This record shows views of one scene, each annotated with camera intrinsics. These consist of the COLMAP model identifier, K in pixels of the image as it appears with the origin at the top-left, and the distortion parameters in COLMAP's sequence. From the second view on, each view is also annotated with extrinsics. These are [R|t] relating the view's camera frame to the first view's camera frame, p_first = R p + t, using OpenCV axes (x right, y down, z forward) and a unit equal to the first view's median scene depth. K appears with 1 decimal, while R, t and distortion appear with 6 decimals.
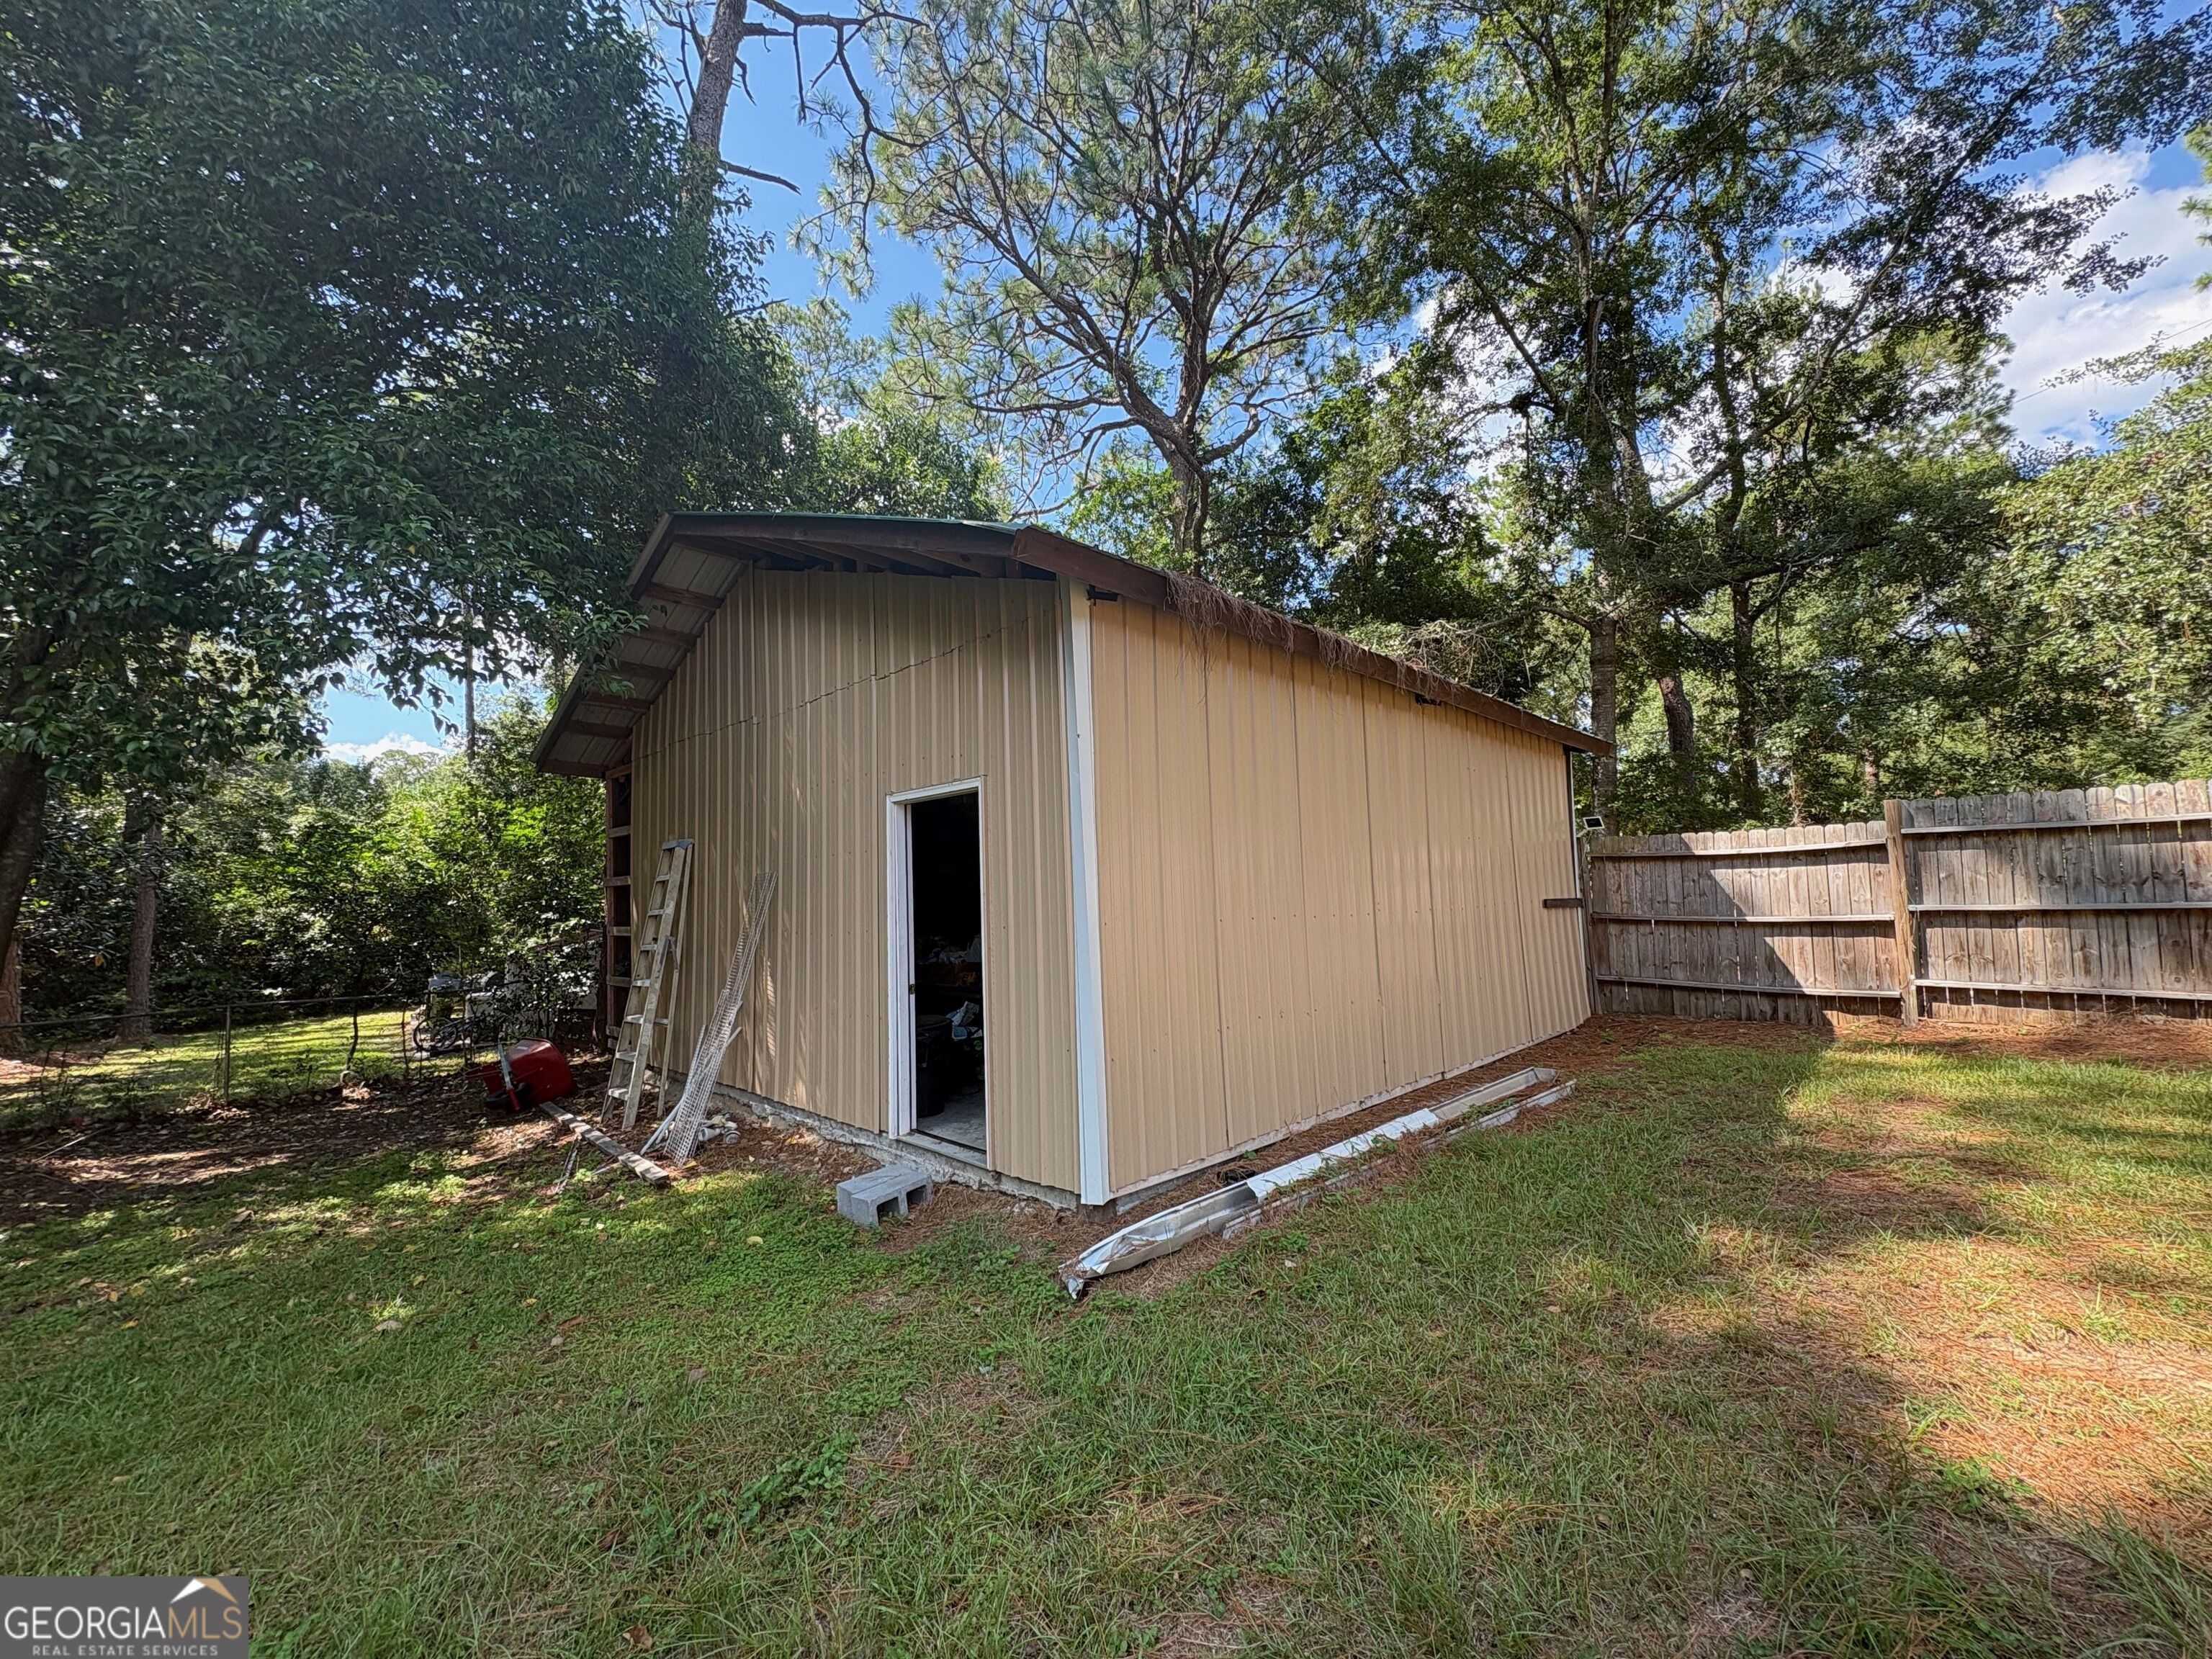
lens RADIAL K [[870.5, 0, 1106.0], [0, 870.5, 829.5], [0, 0, 1]] dist [0.001056, 0.000354]
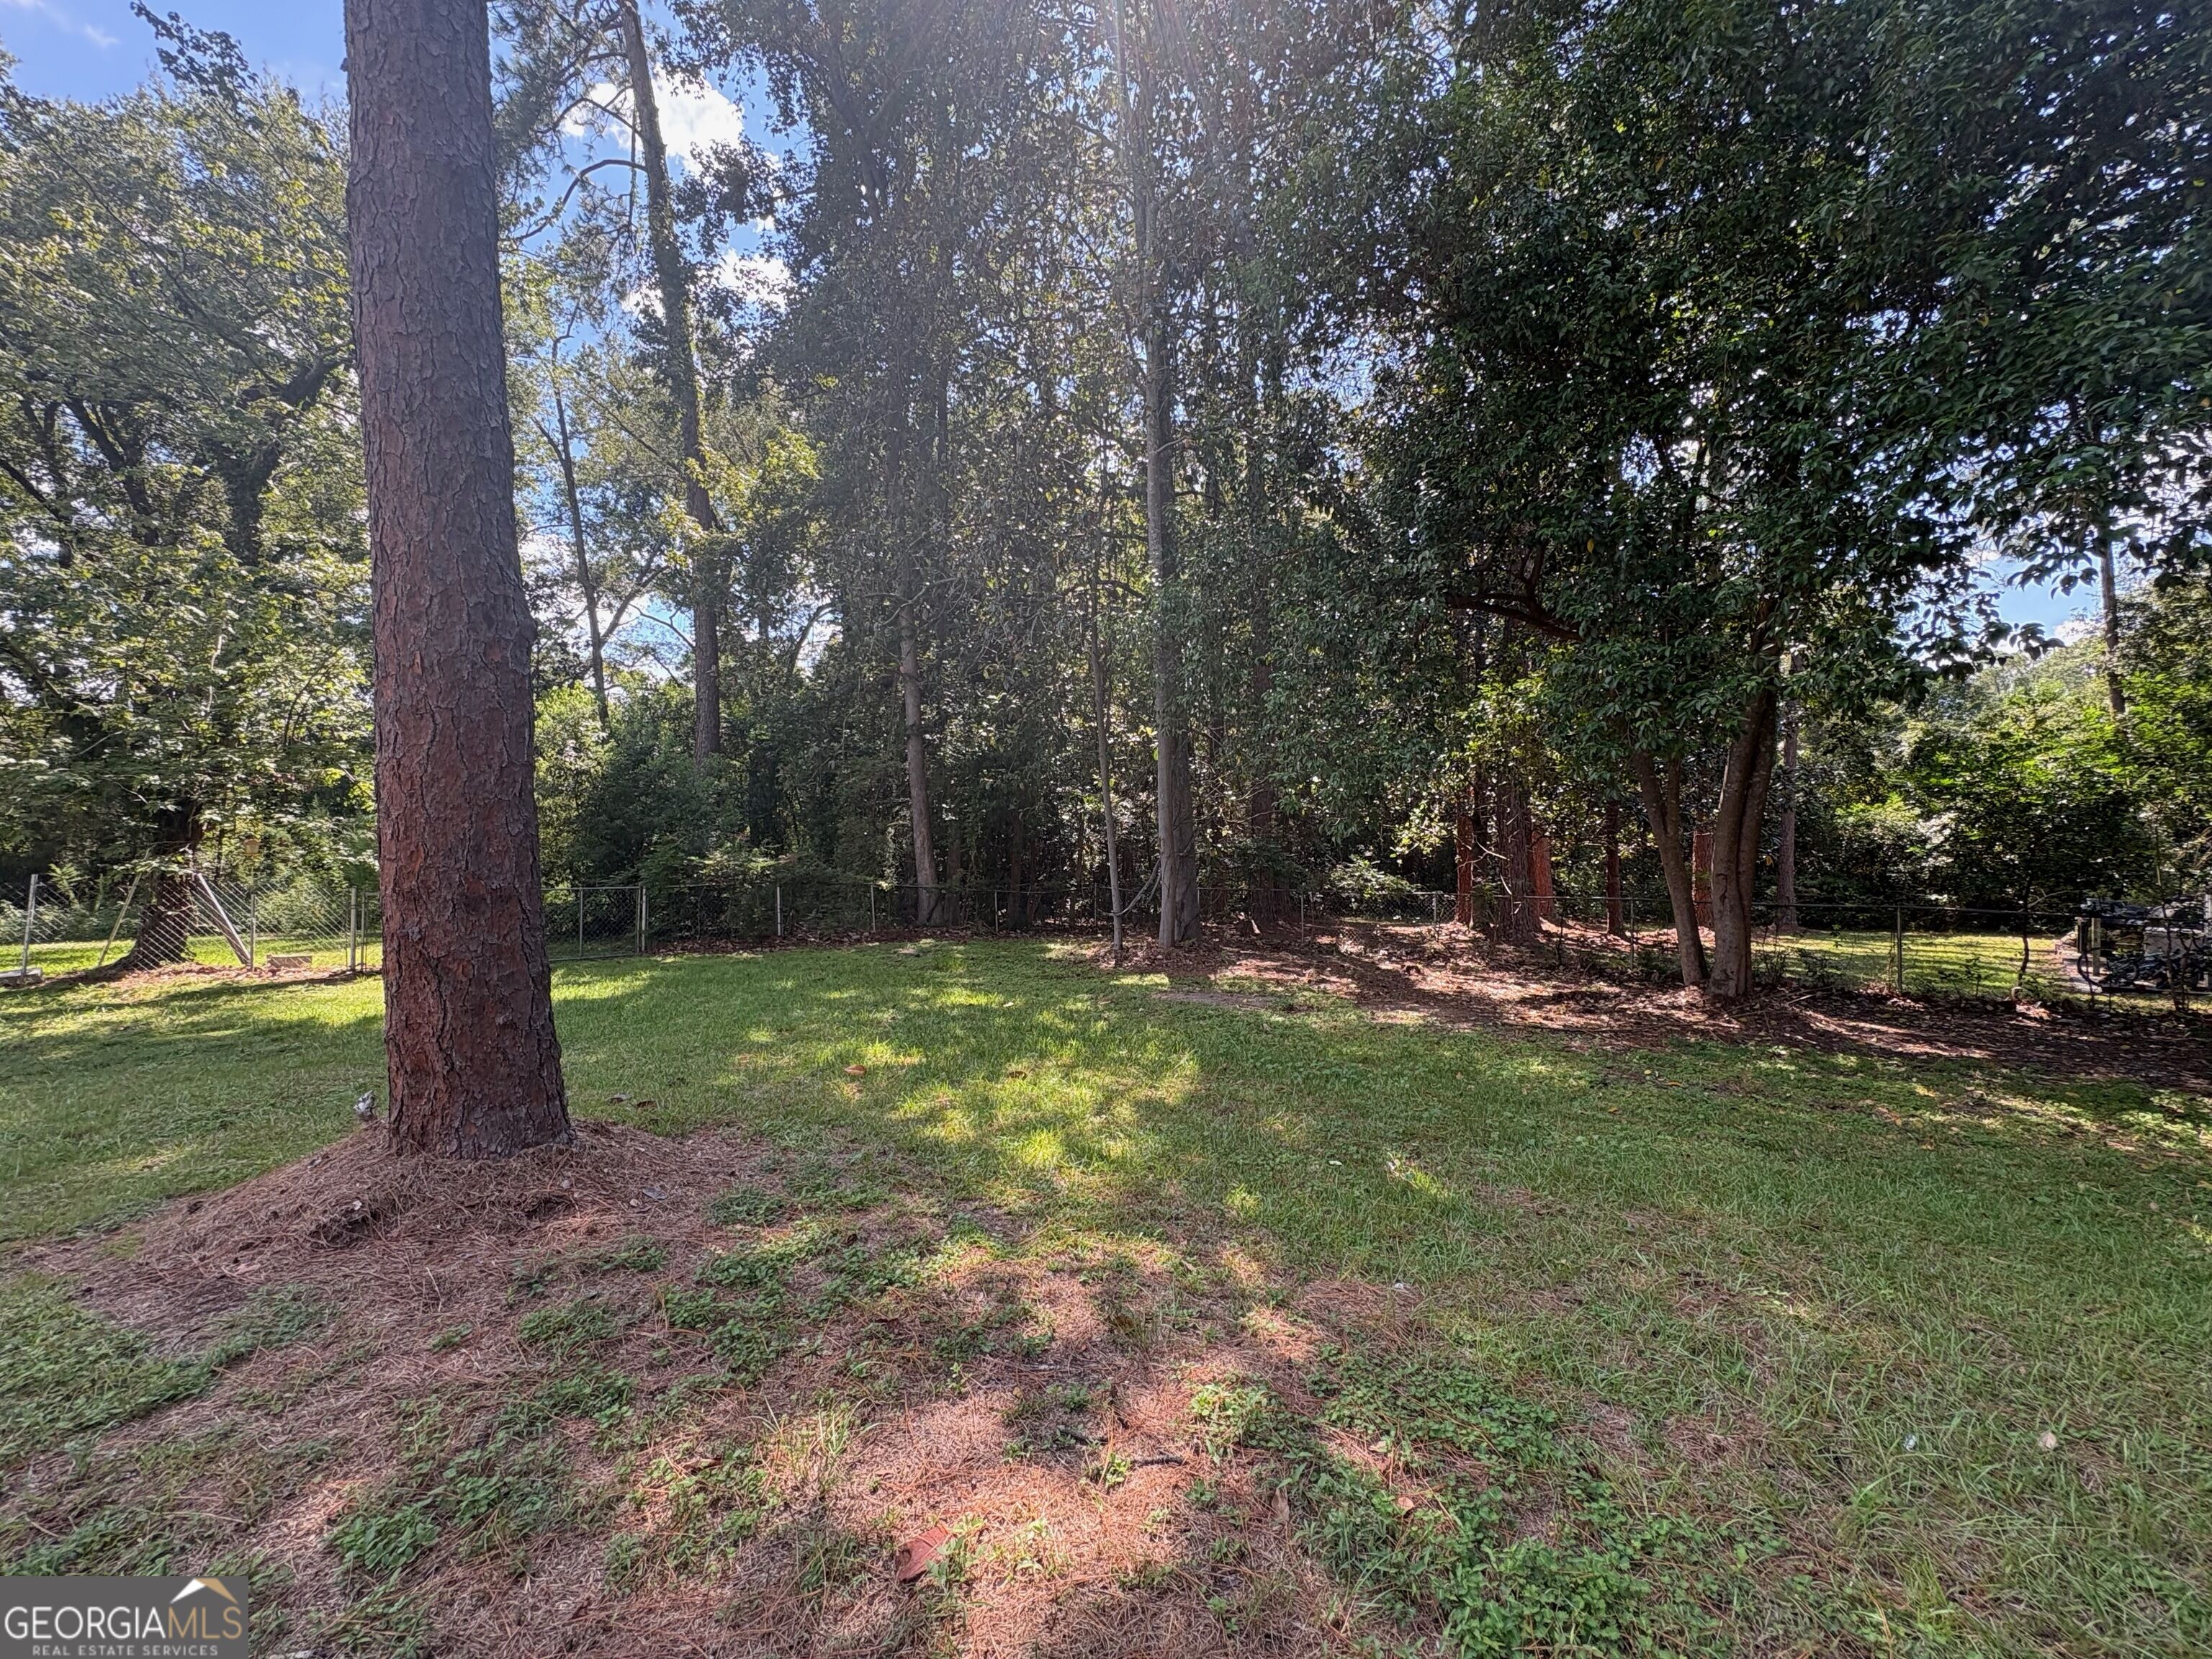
lens RADIAL K [[870.5, 0, 1106.0], [0, 870.5, 829.5], [0, 0, 1]] dist [0.001056, 0.000354]
pose [[0.096438, 0.022397, -0.995087, 0.005134], [0.074425, 0.996786, 0.029648, -0.006264], [0.992553, -0.076919, 0.094461, -0.101996]]
